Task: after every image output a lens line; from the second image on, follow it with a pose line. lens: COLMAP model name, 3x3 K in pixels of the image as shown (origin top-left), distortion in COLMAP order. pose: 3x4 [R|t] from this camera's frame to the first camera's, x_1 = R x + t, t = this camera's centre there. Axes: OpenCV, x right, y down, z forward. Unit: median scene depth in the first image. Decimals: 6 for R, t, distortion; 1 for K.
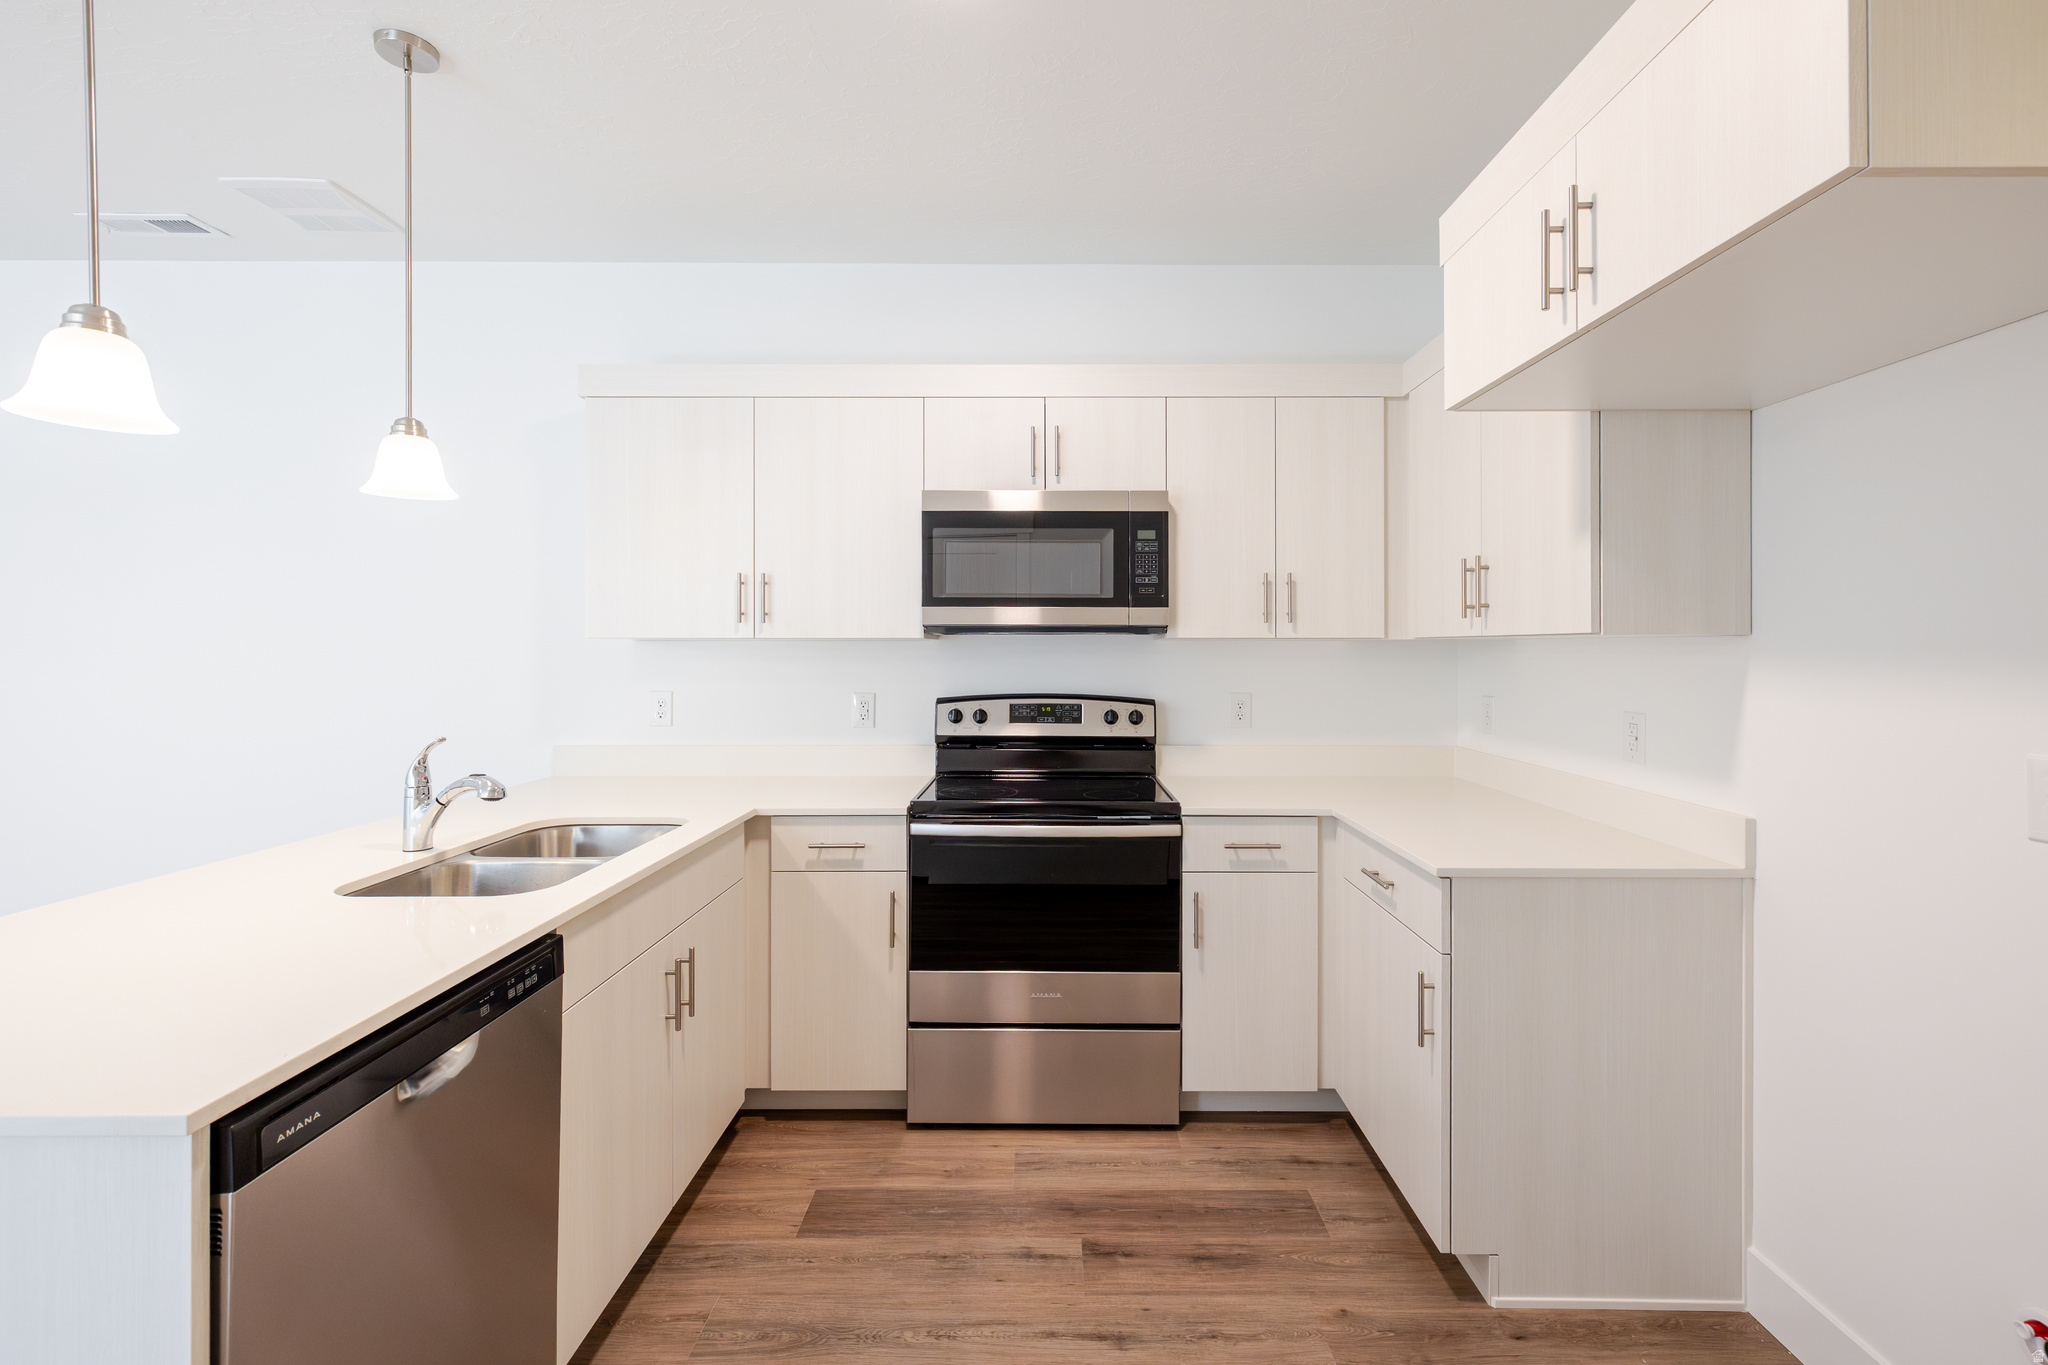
lens RADIAL K [[888.8, 0, 1043.0], [0, 888.8, 691.9], [0, 0, 1]] dist [0.001052, -0.000383]
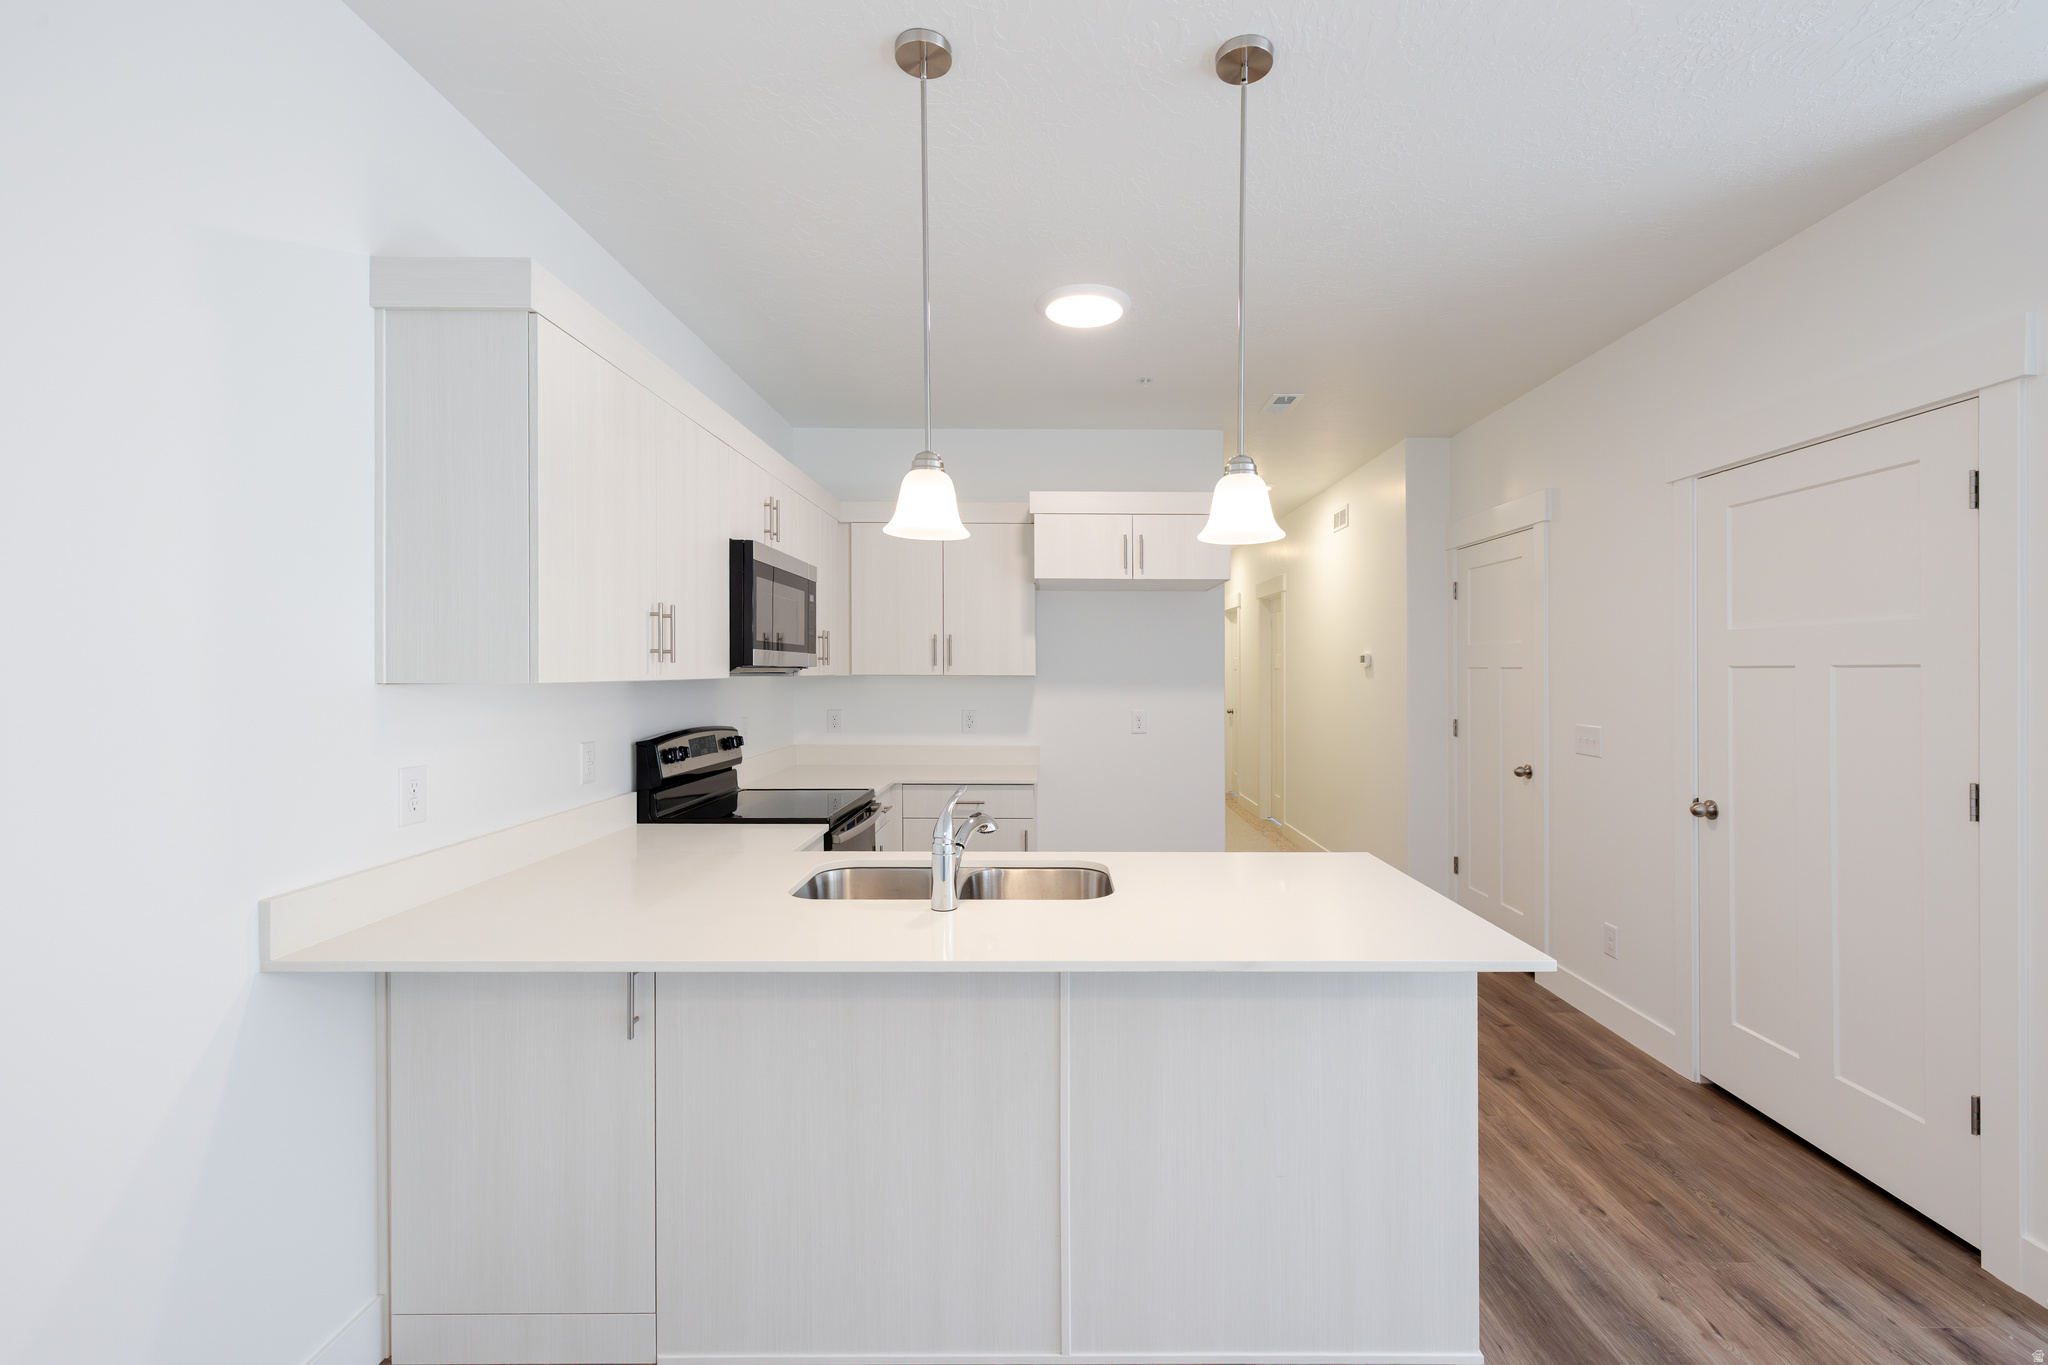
lens RADIAL K [[888.8, 0, 1041.3], [0, 888.8, 685.7], [0, 0, 1]] dist [0.001052, -0.000383]
pose [[-0.005715, -0.021911, 0.999744, -1.177175], [0.040352, 0.998941, 0.022124, -0.060773], [-0.999169, 0.040468, -0.004825, 0.646000]]
